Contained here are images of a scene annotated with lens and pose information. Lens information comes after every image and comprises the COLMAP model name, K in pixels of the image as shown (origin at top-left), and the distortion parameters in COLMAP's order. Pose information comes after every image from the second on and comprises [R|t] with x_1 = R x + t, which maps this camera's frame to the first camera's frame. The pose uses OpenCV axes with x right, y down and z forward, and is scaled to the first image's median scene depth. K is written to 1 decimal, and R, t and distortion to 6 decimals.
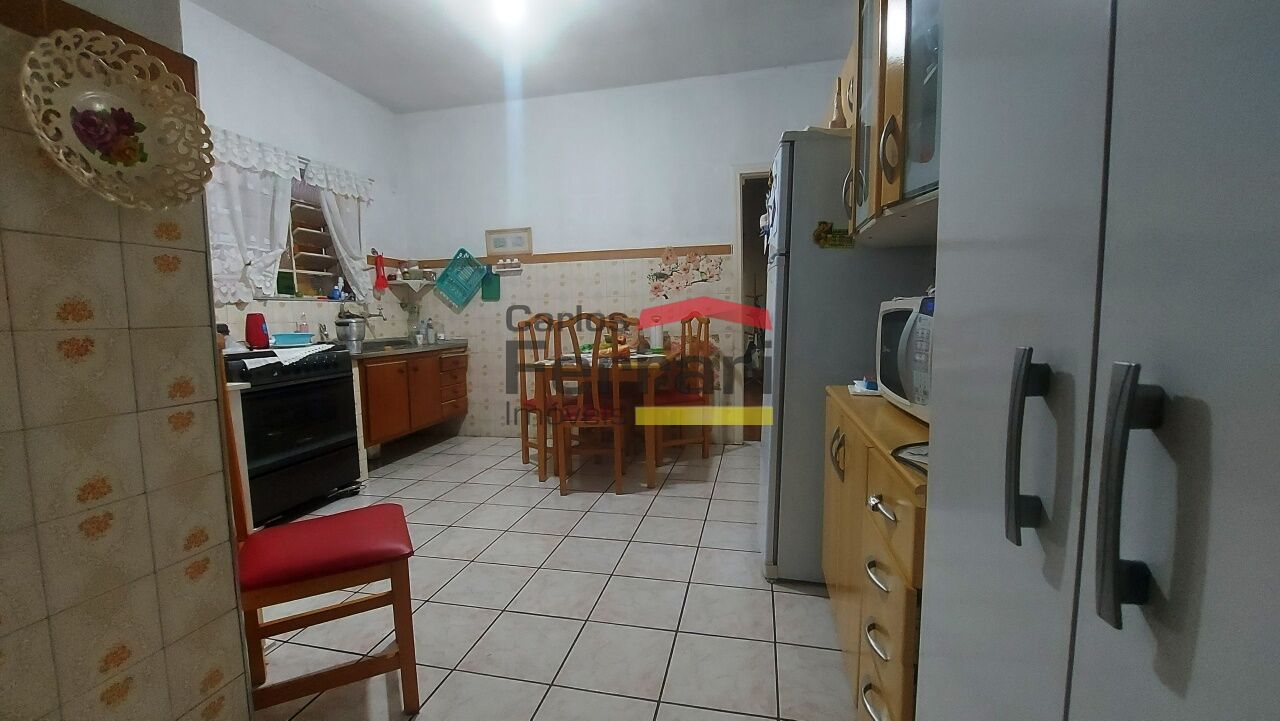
lens RADIAL K [[503.0, 0, 637.9], [0, 503.0, 362.6], [0, 0, 1]] dist [-0.012983, -0.000317]
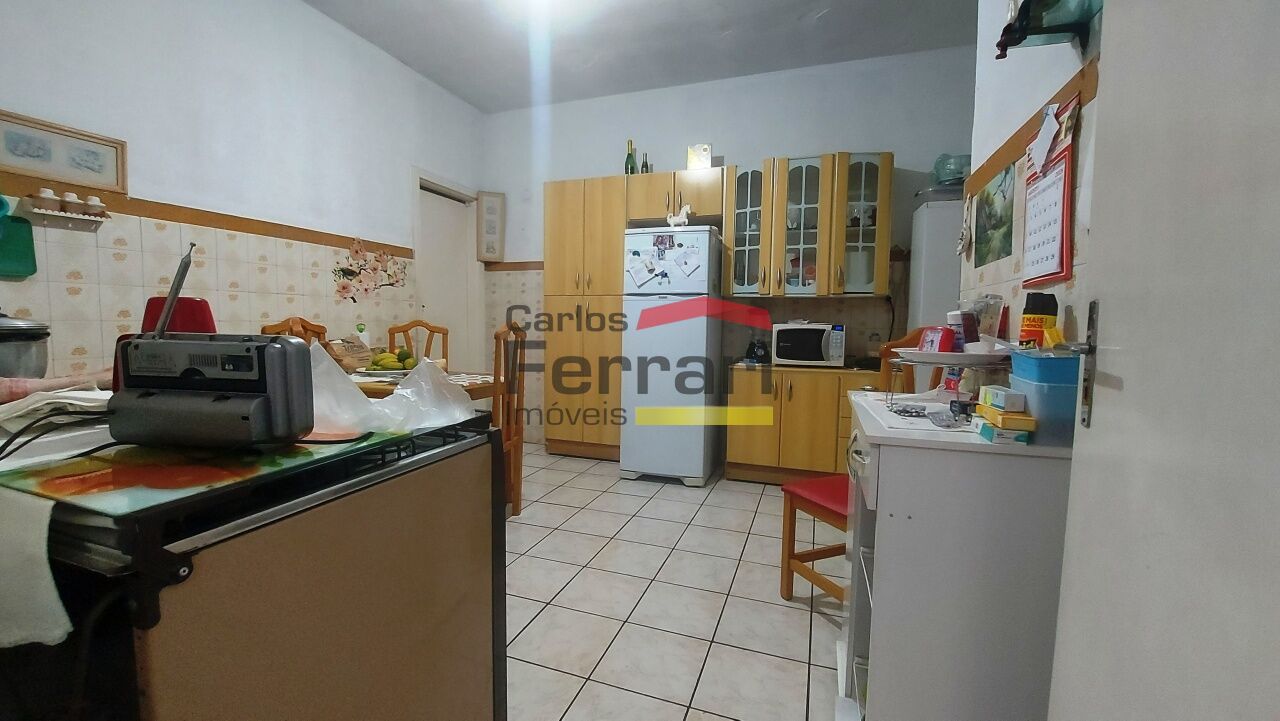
lens RADIAL K [[503.0, 0, 638.2], [0, 503.0, 357.1], [0, 0, 1]] dist [-0.012983, -0.000317]
pose [[0.108404, -0.053884, 0.992646, -0.687132], [0.058709, 0.997134, 0.047716, -0.051832], [-0.992372, 0.053105, 0.111257, 0.470326]]
